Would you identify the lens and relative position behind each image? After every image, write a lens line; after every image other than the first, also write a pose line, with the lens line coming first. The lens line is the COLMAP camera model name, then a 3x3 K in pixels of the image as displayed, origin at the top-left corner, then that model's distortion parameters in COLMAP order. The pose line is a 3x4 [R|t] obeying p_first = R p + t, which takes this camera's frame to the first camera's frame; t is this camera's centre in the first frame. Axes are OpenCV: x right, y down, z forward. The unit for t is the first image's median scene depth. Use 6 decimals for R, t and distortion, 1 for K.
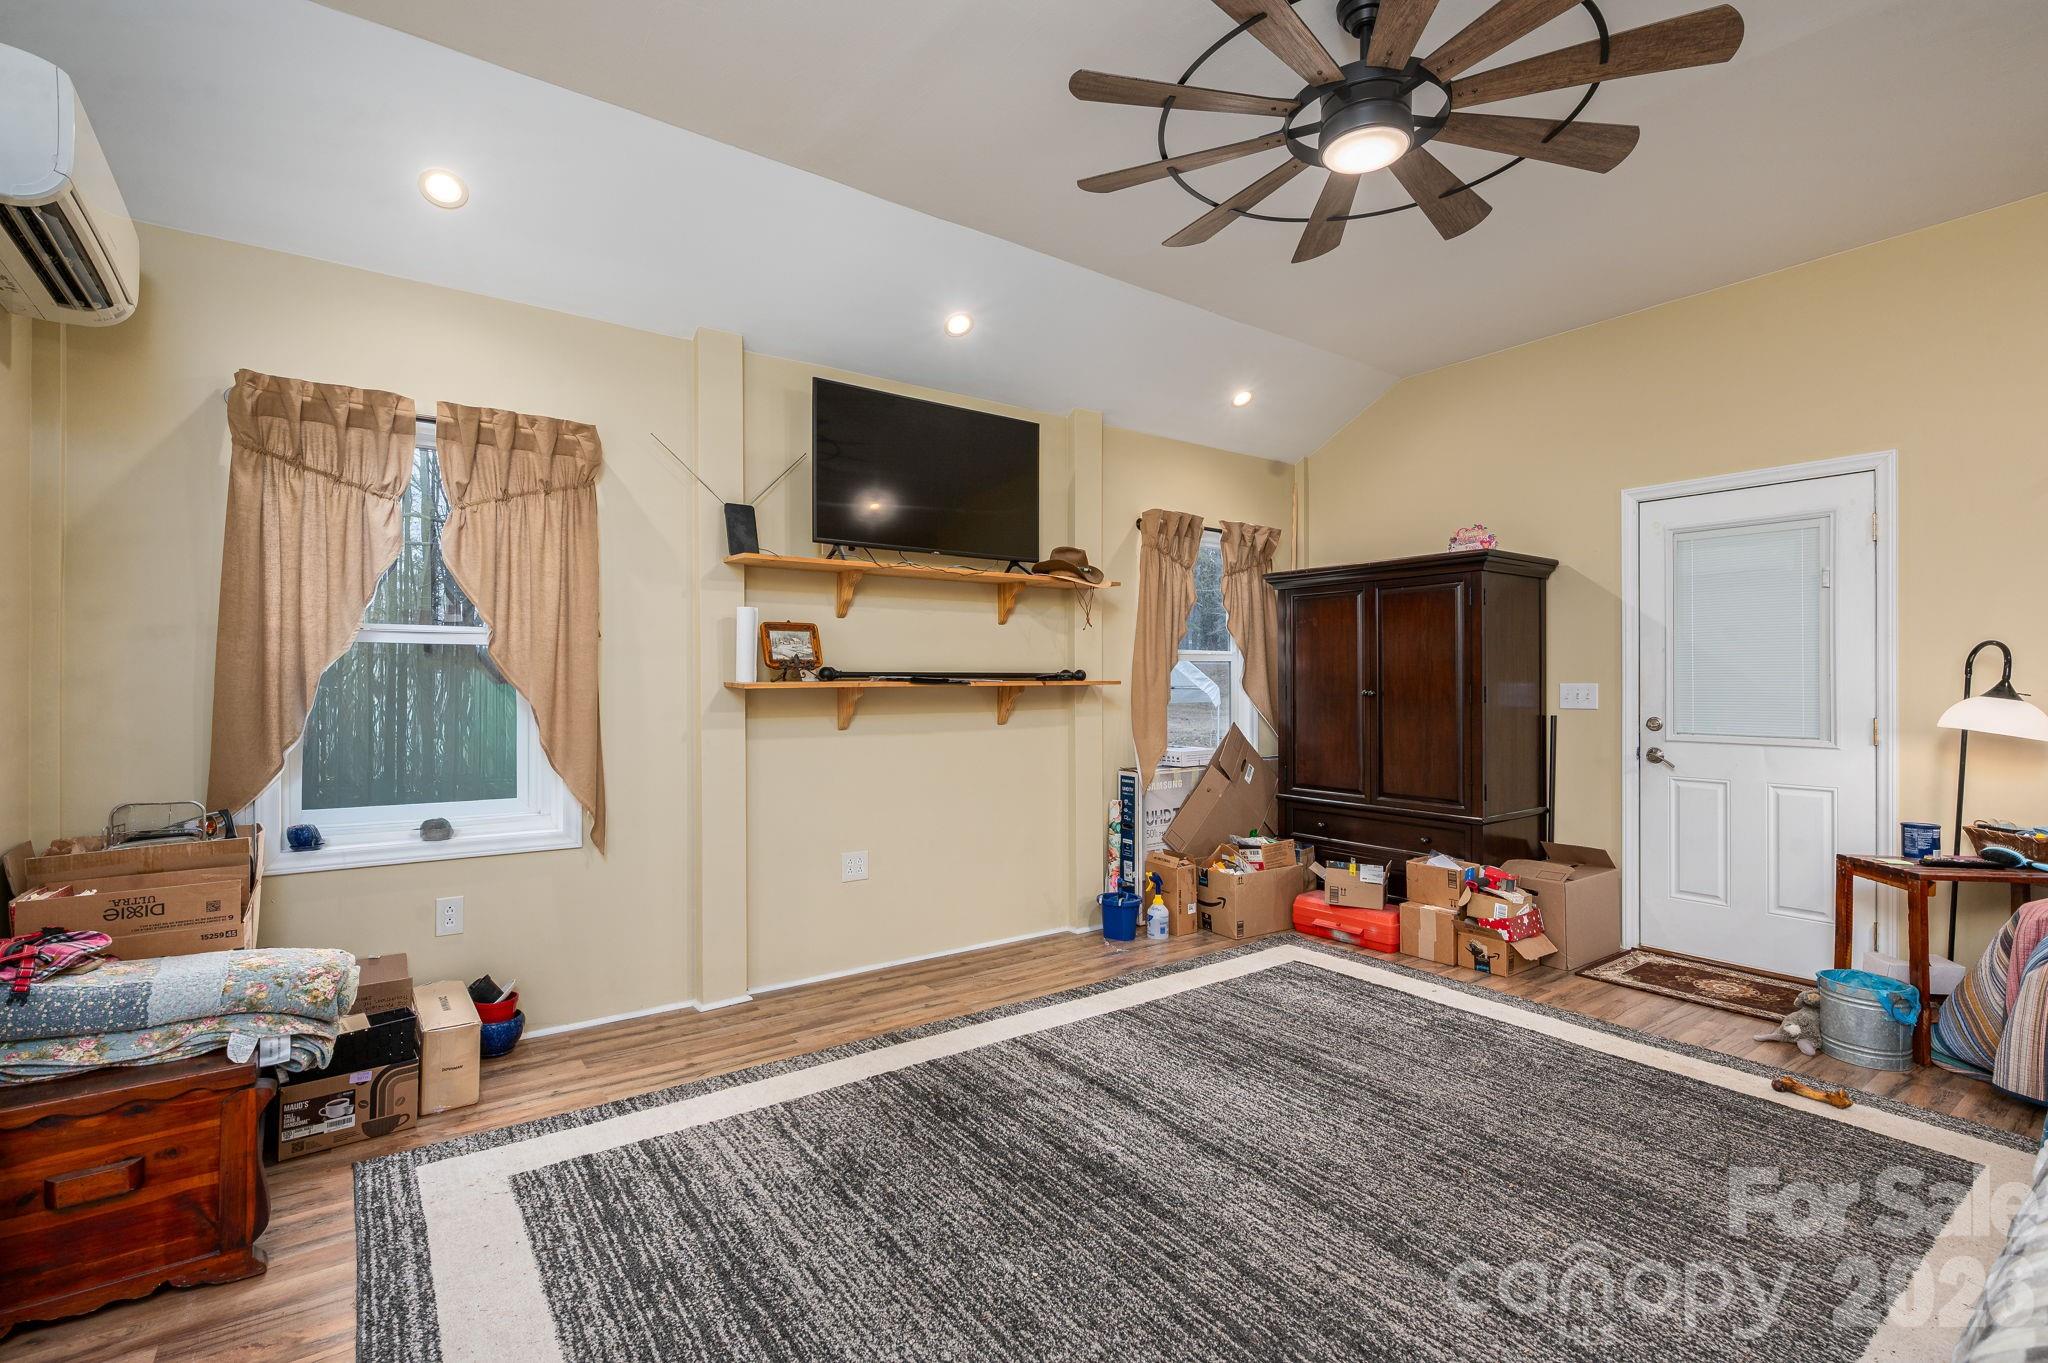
lens RADIAL K [[934.4, 0, 1020.1], [0, 934.4, 675.3], [0, 0, 1]] dist [-0.002165, 0.000206]
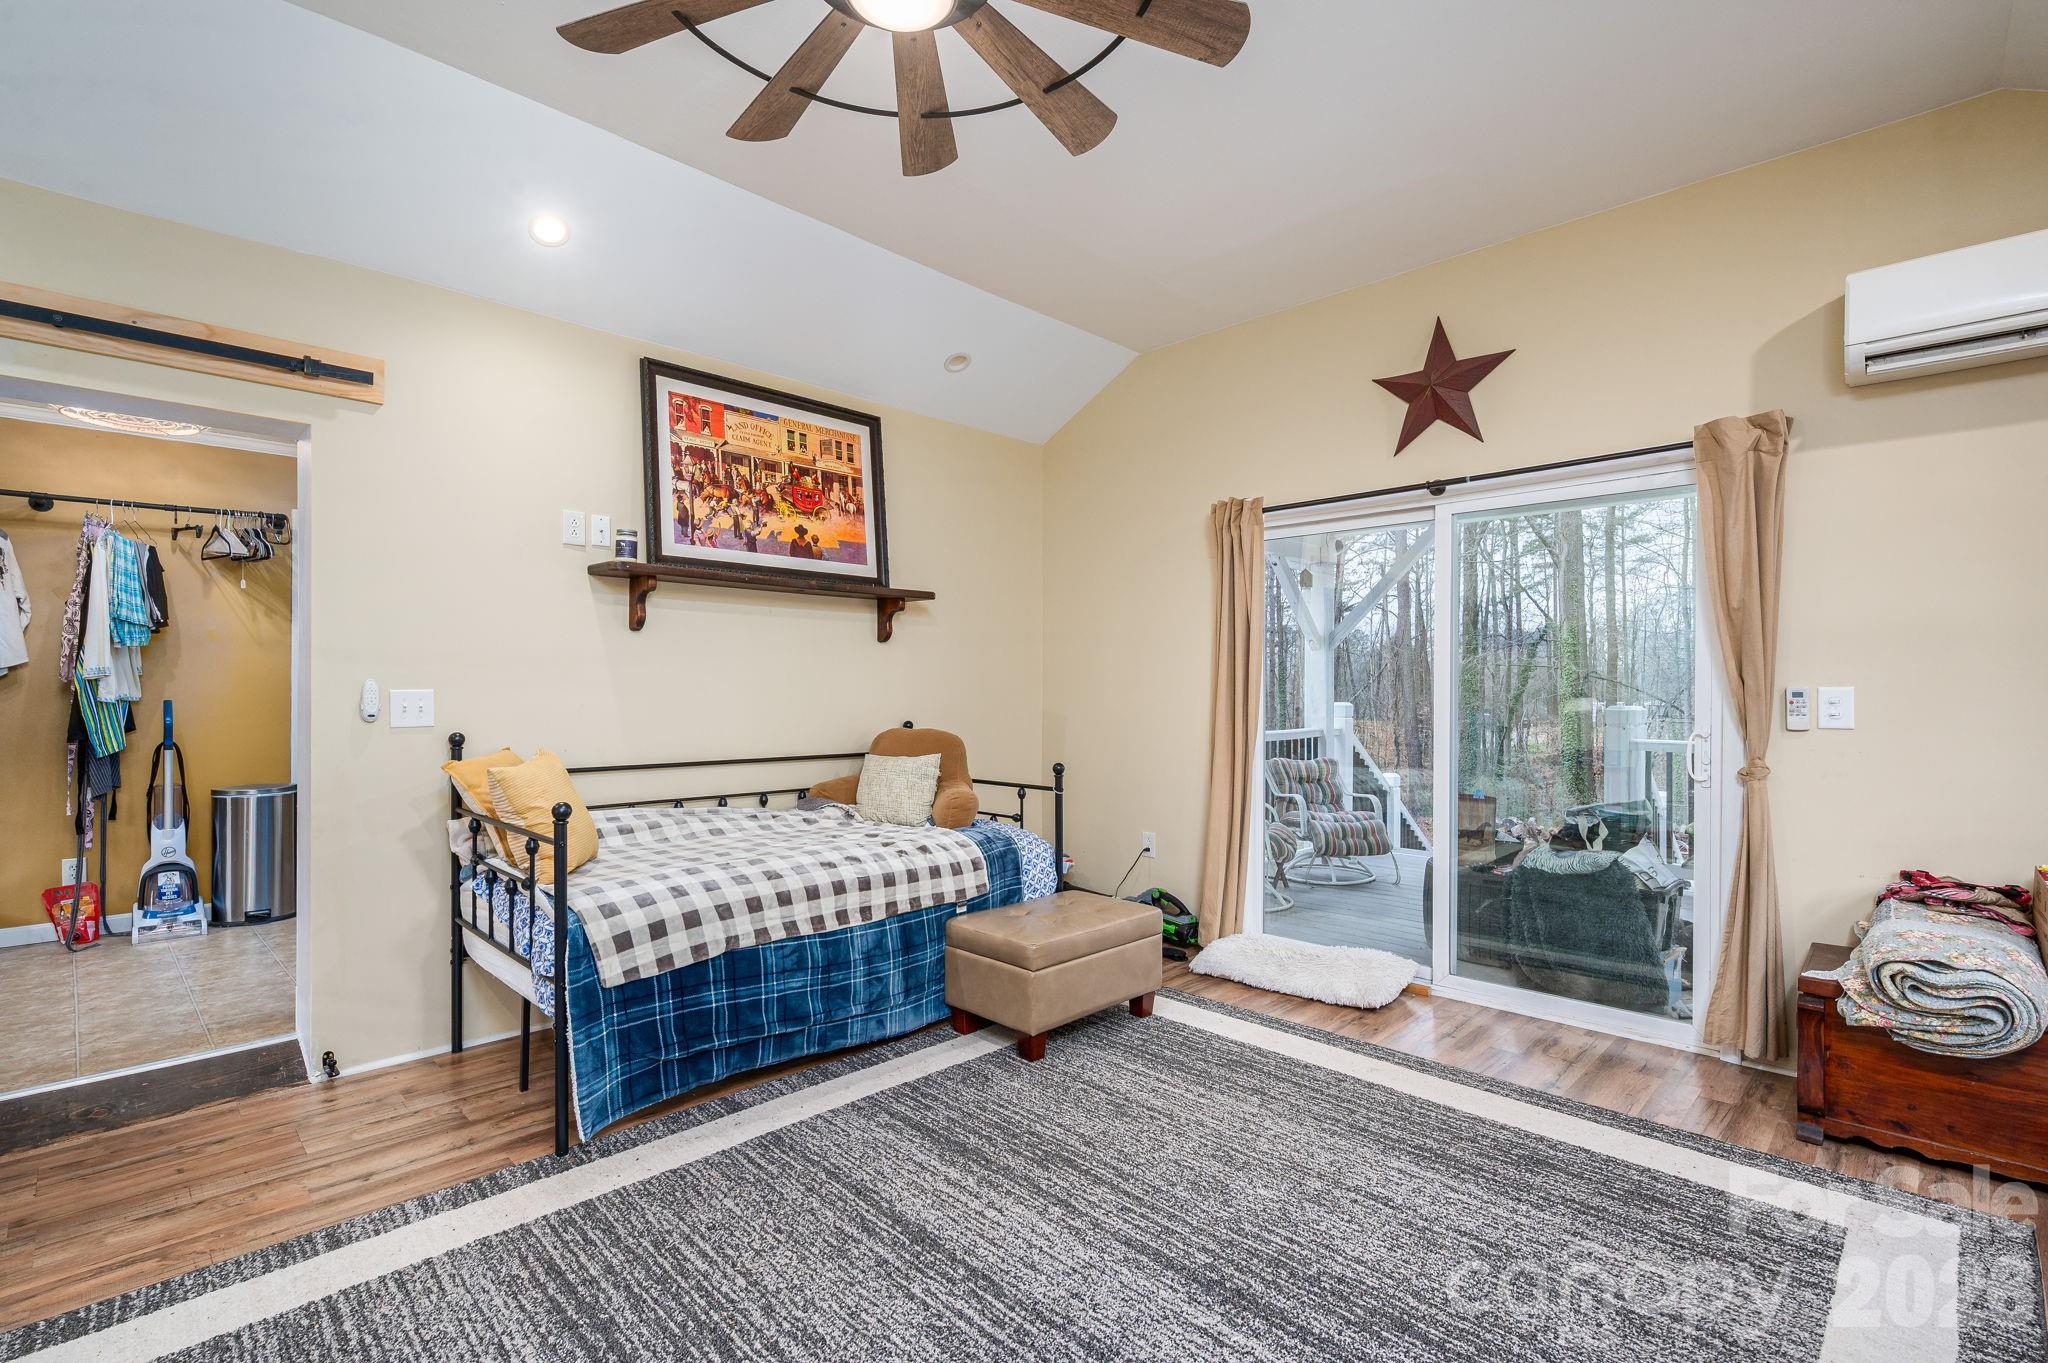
lens RADIAL K [[934.4, 0, 1028.8], [0, 934.4, 691.1], [0, 0, 1]] dist [-0.002165, 0.000206]
pose [[-0.986607, 0.000479, -0.163112, 0.260314], [0.001220, 0.999989, -0.004442, 0.008040], [0.163109, -0.004581, -0.986597, 1.176719]]
